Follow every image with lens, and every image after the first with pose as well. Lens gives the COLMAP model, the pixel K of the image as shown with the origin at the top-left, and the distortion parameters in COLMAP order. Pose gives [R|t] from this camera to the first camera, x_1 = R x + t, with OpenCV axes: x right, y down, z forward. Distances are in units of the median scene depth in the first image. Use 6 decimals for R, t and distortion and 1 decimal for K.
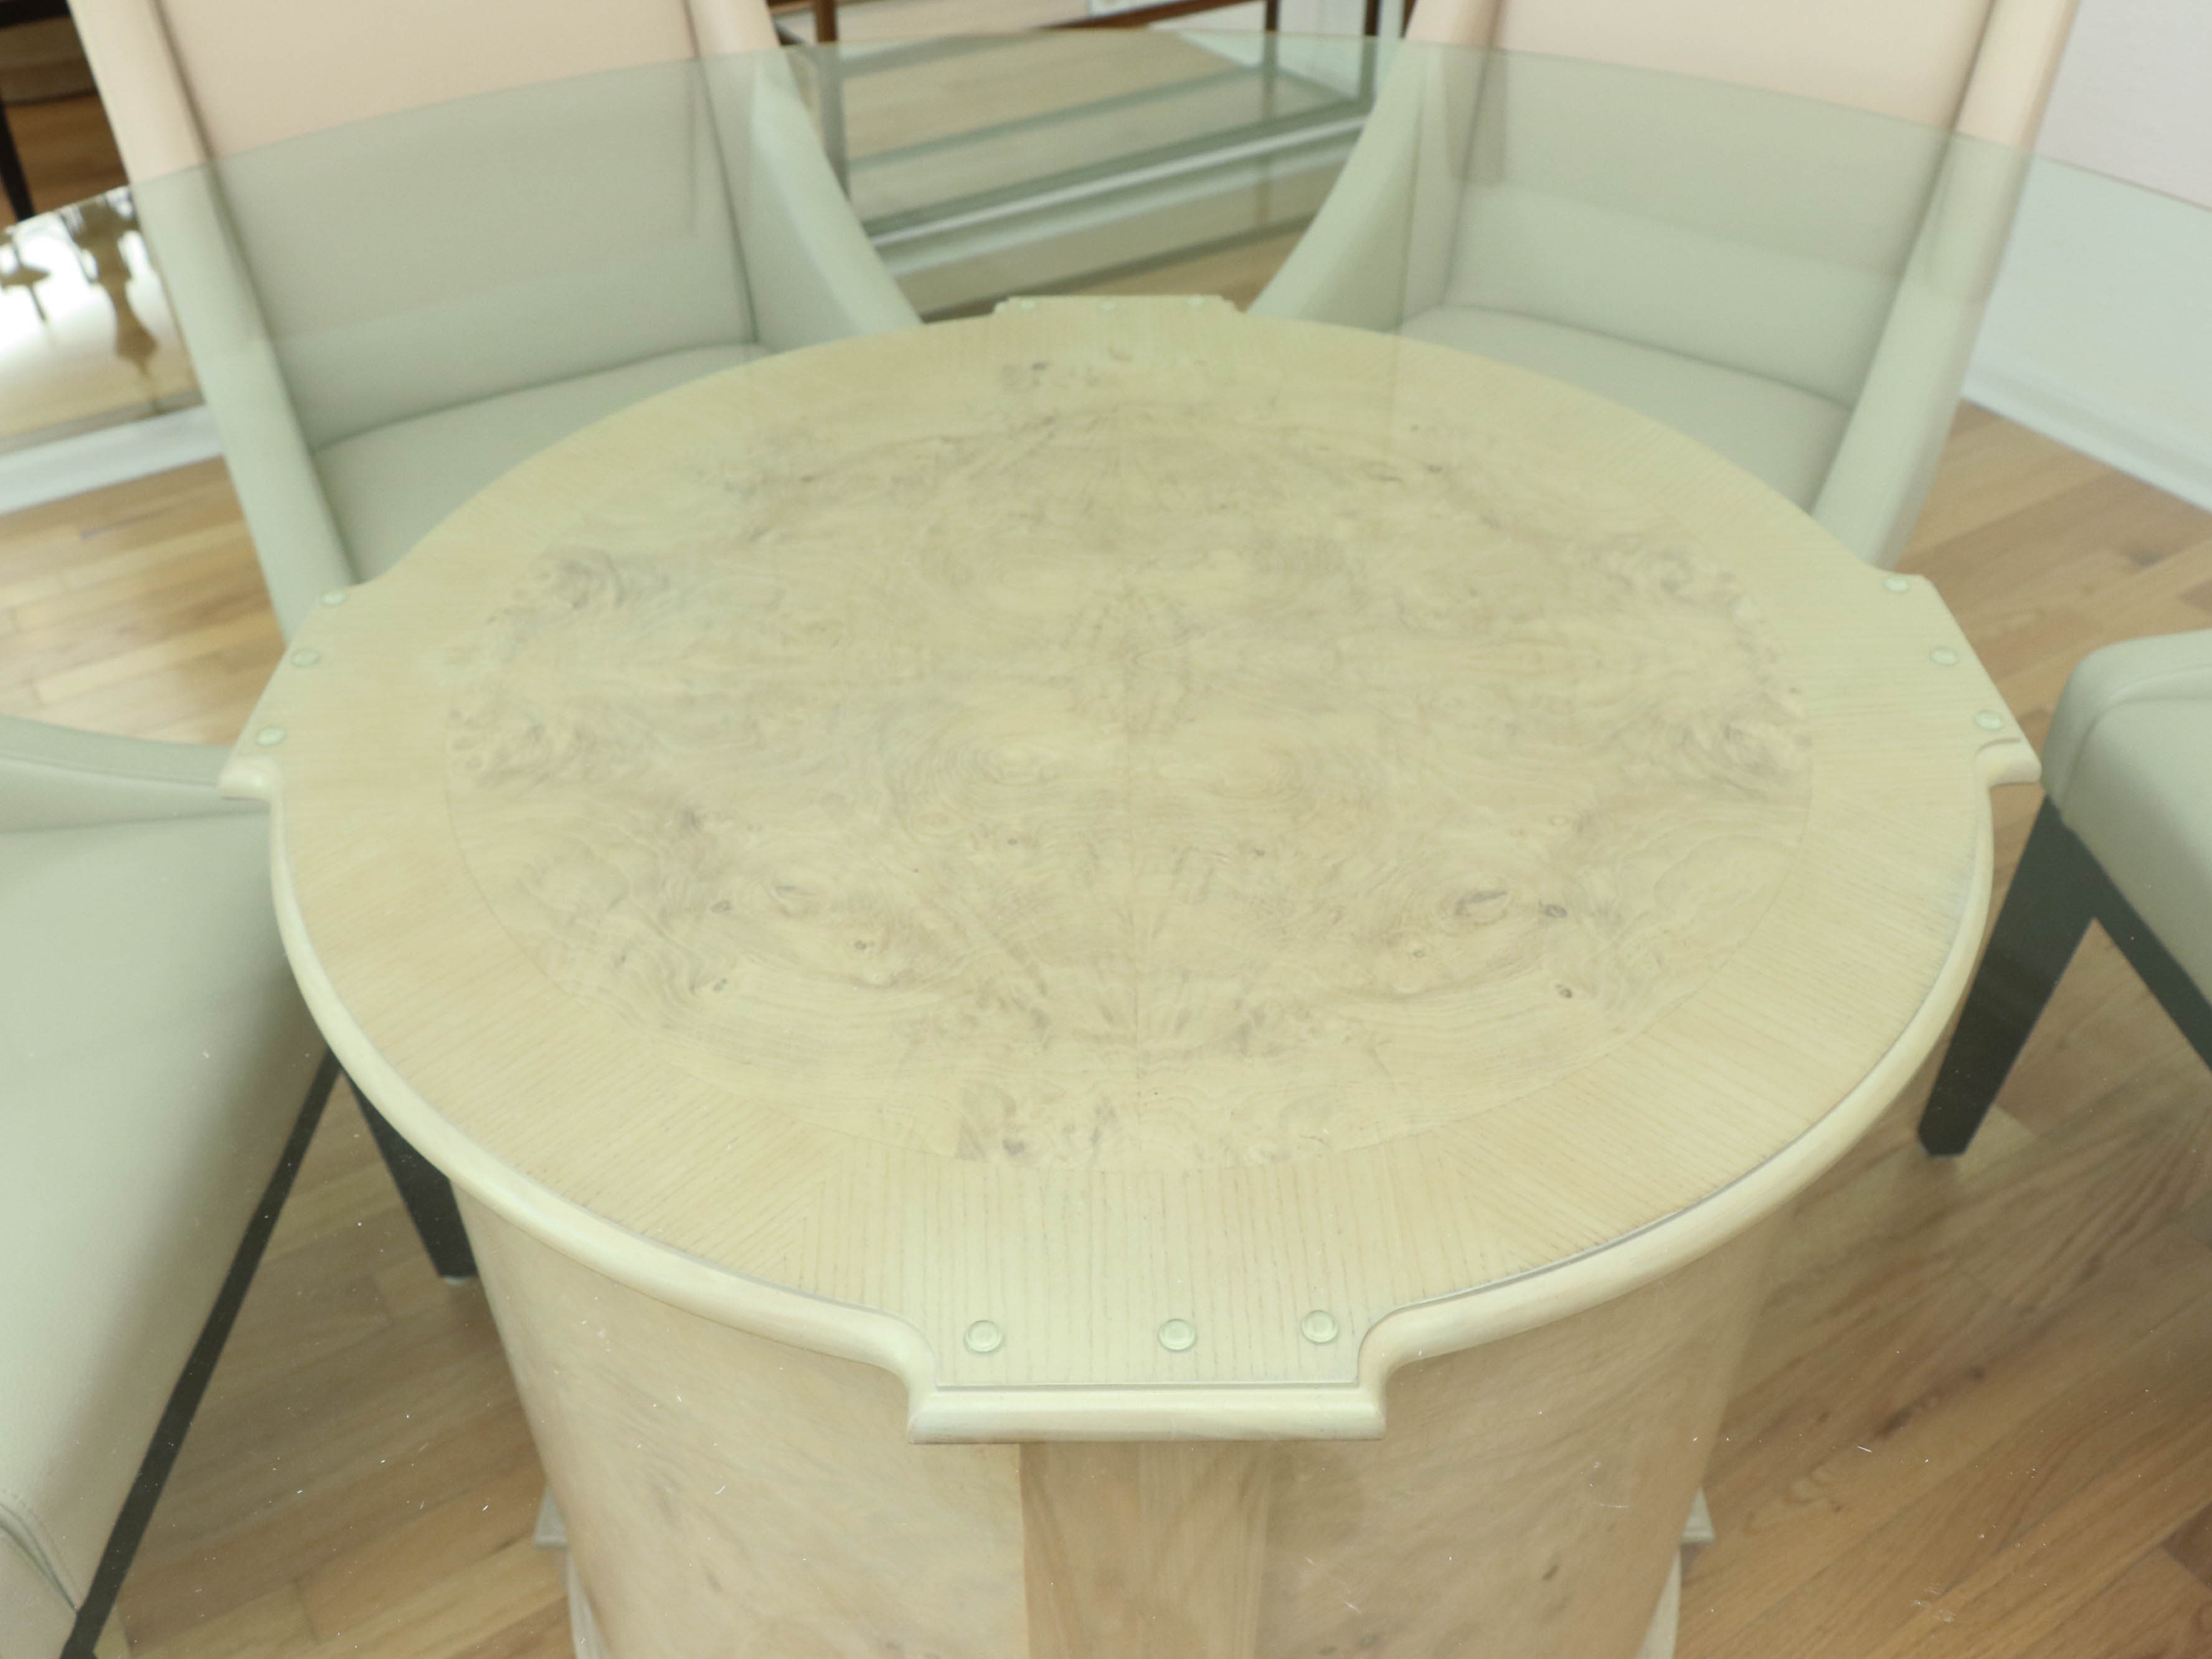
lens RADIAL K [[1973.5, 0, 1106.0], [0, 1973.5, 829.5], [0, 0, 1]] dist [-0.005748, -0.021814]
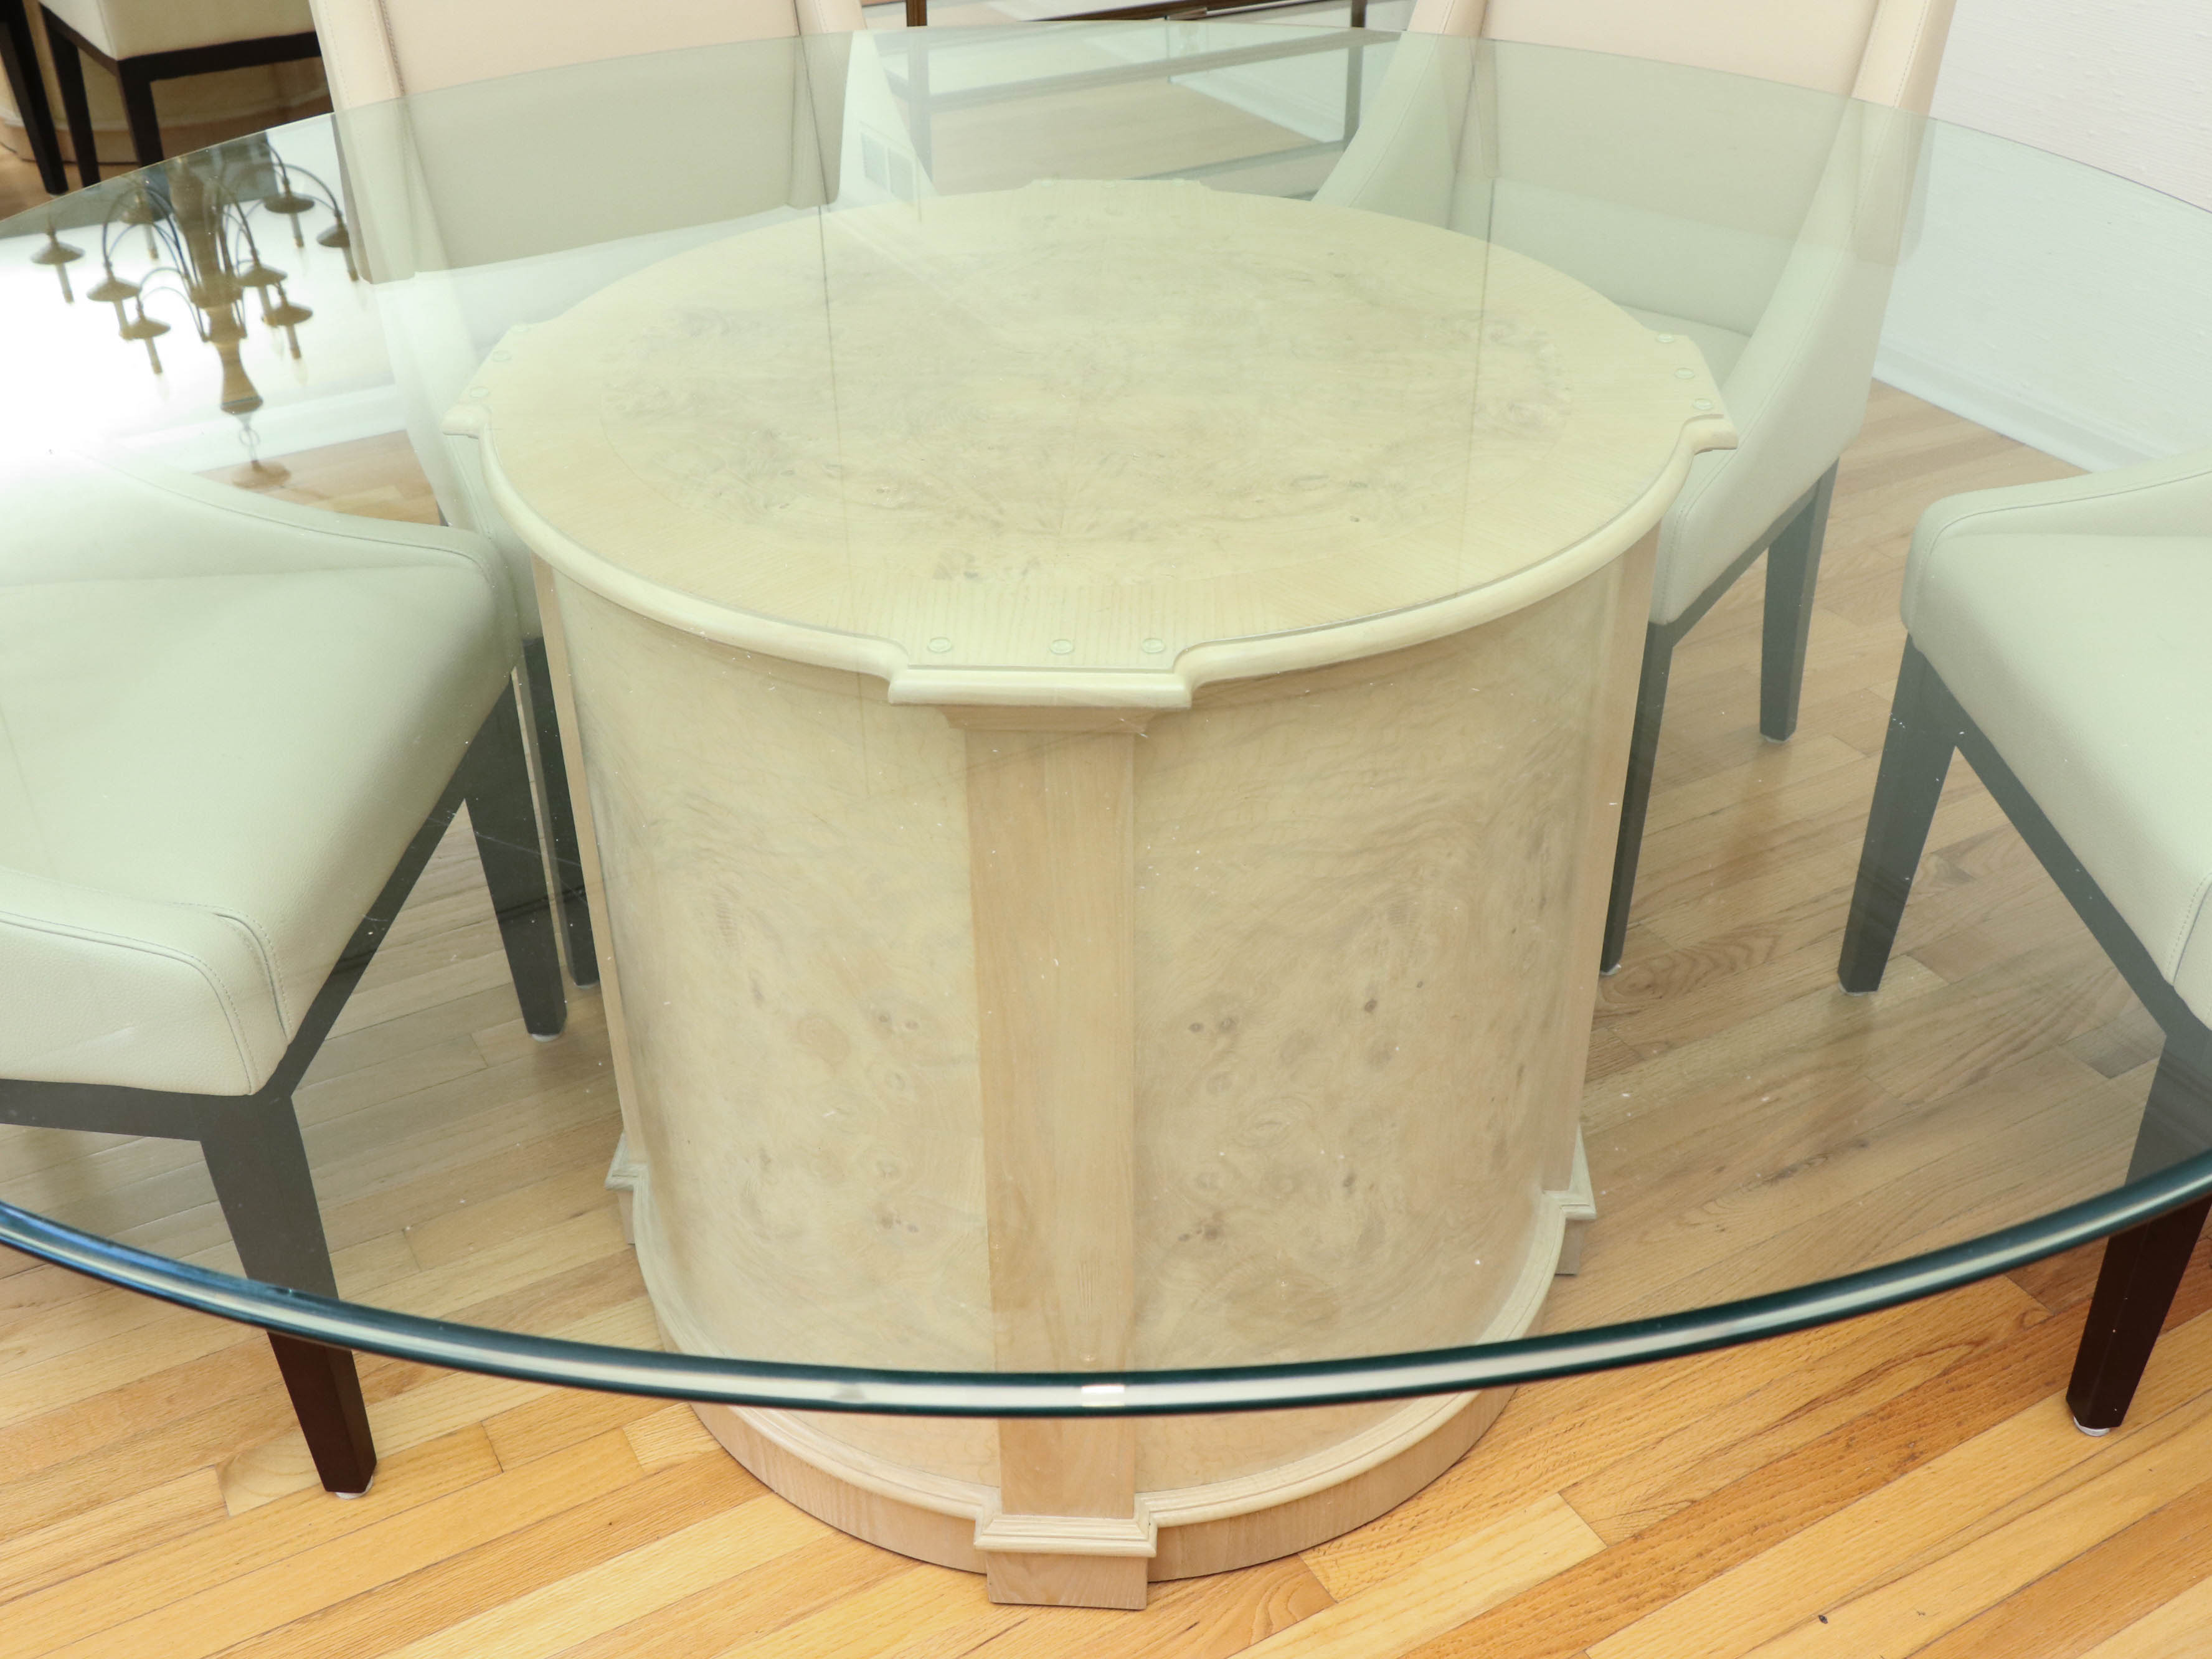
lens RADIAL K [[2249.9, 0, 1106.0], [0, 2249.9, 829.5], [0, 0, 1]] dist [-0.034082, 0.004581]
pose [[0.998215, 0.027209, -0.053172, 0.132185], [-0.032773, 0.993747, -0.106740, 0.458109], [0.049935, 0.108292, 0.992864, -0.595424]]
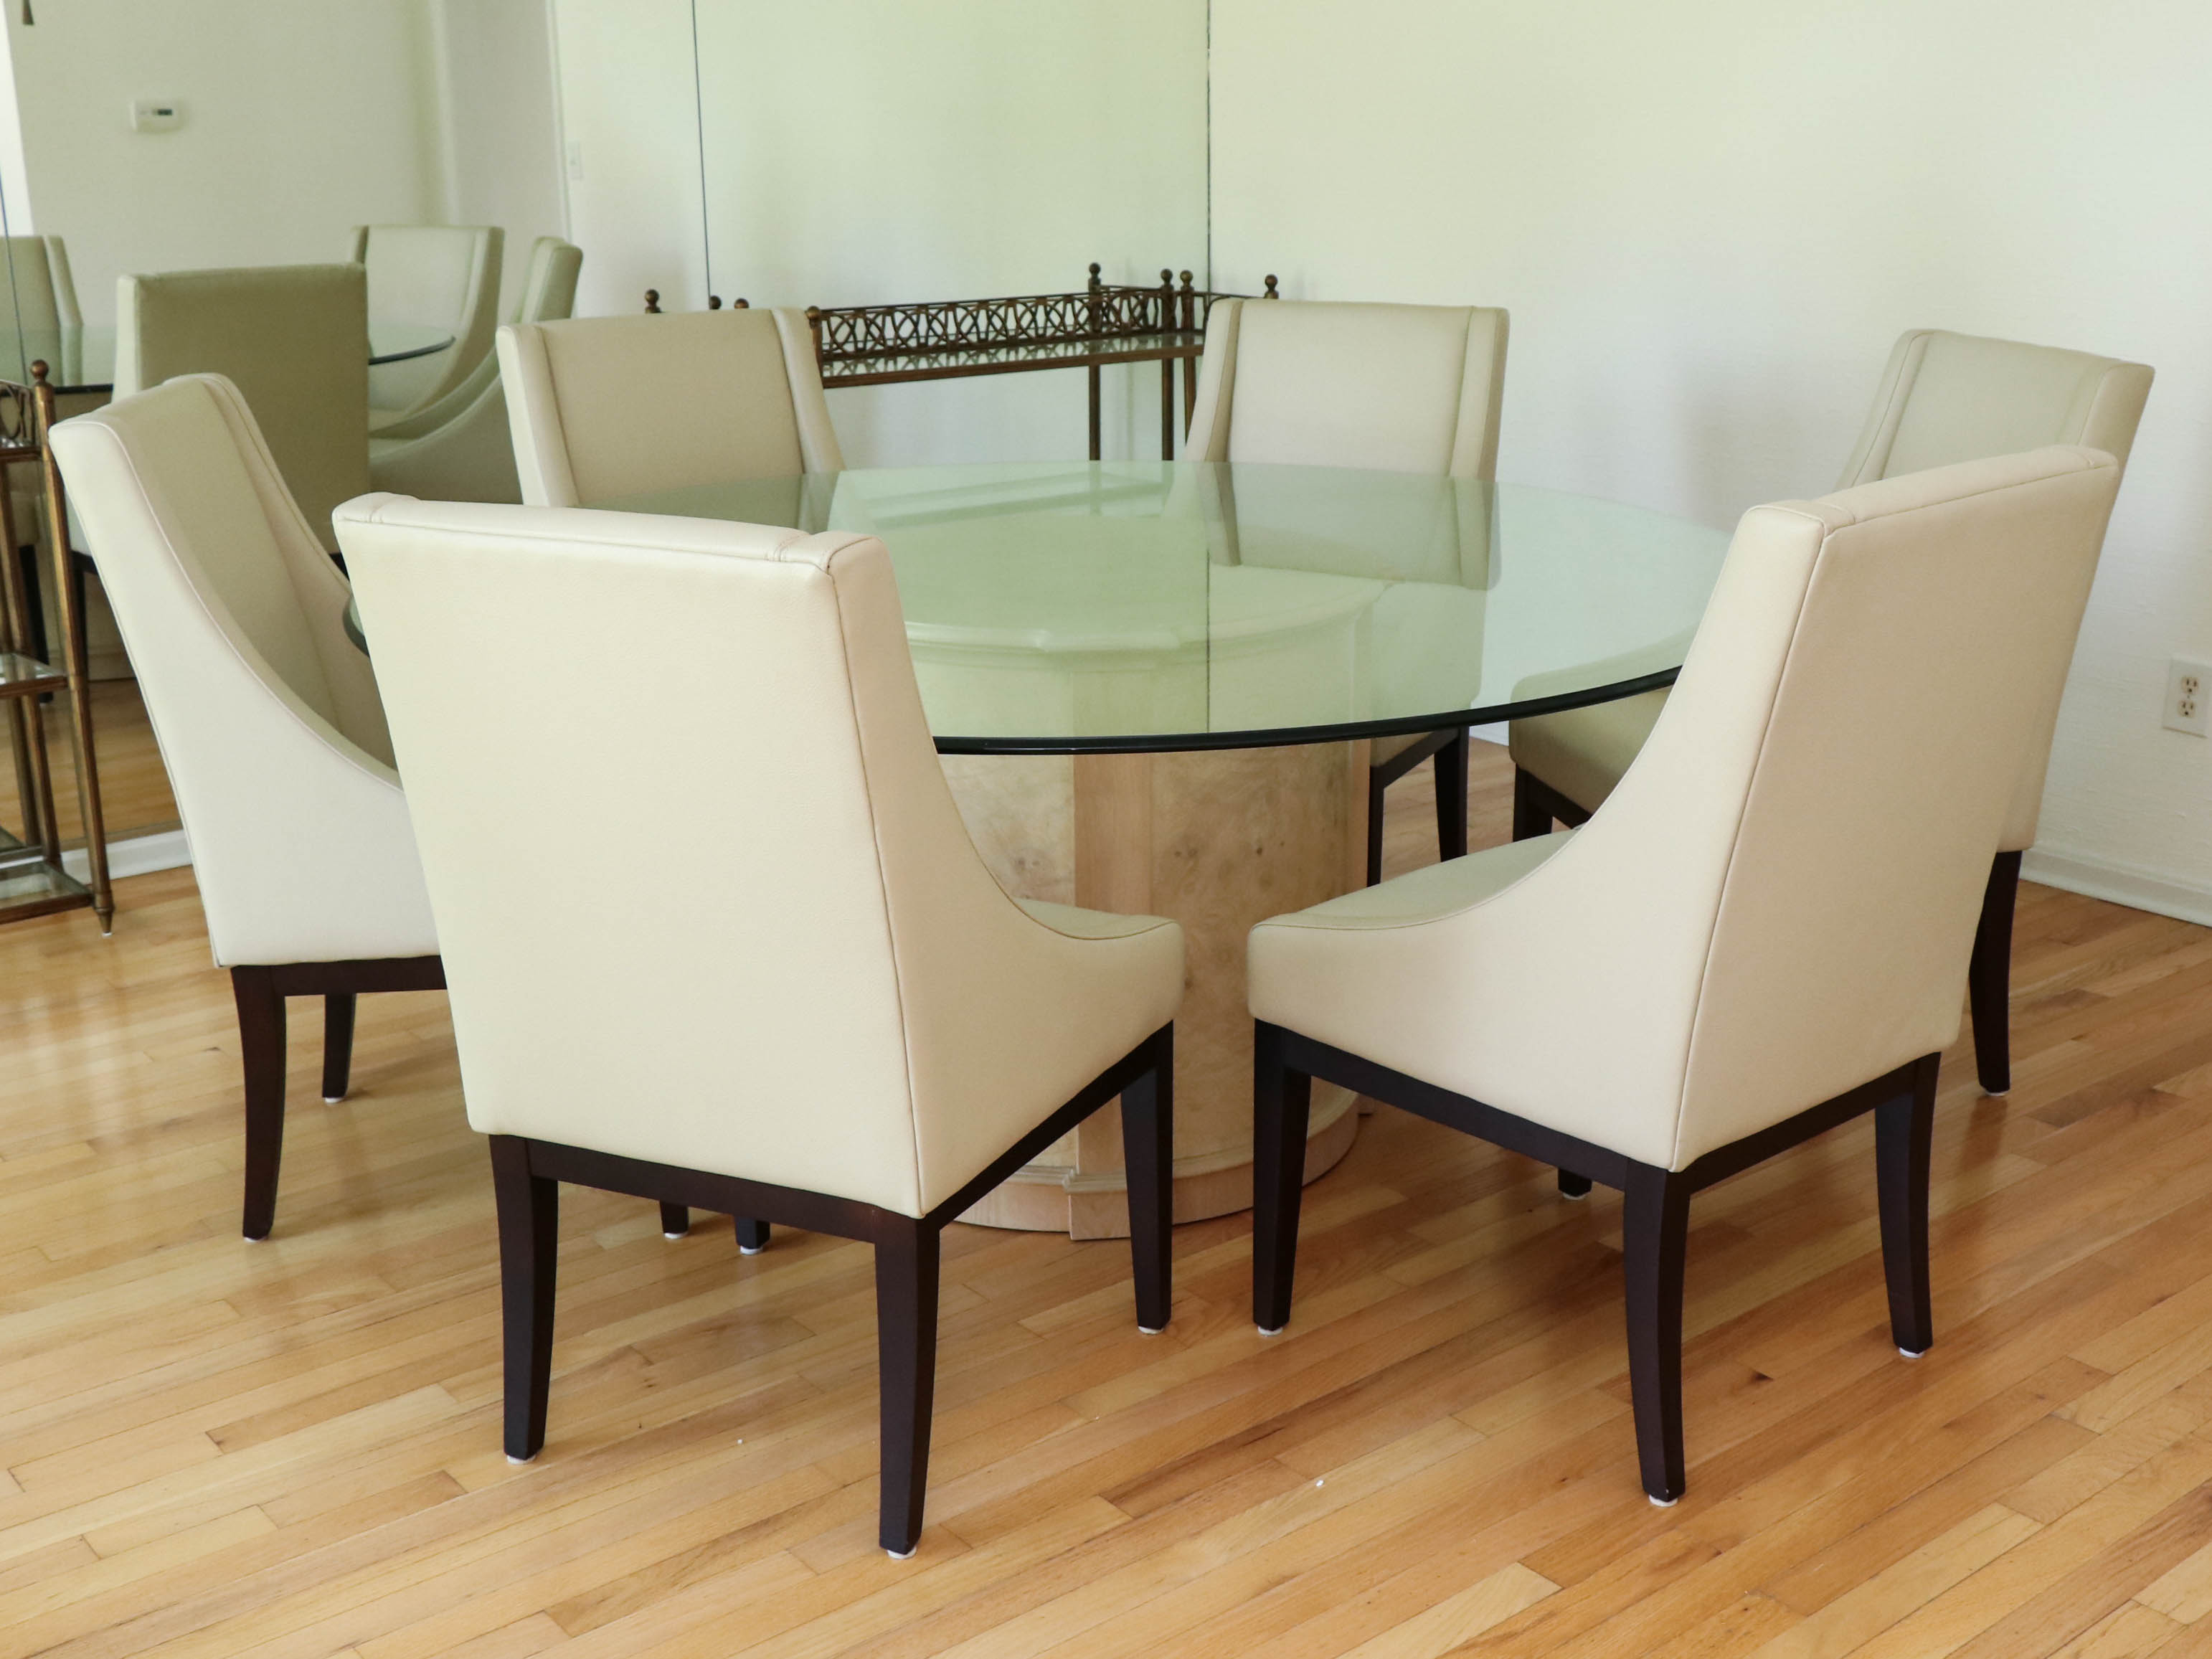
lens RADIAL K [[2461.5, 0, 1172.2], [0, 2461.5, 824.1], [0, 0, 1]] dist [-0.010354, -0.013703]
pose [[0.992361, -0.034145, 0.118547, -0.311175], [0.077141, 0.921644, -0.380291, 1.729179], [-0.096273, 0.386531, 0.917238, -2.240389]]
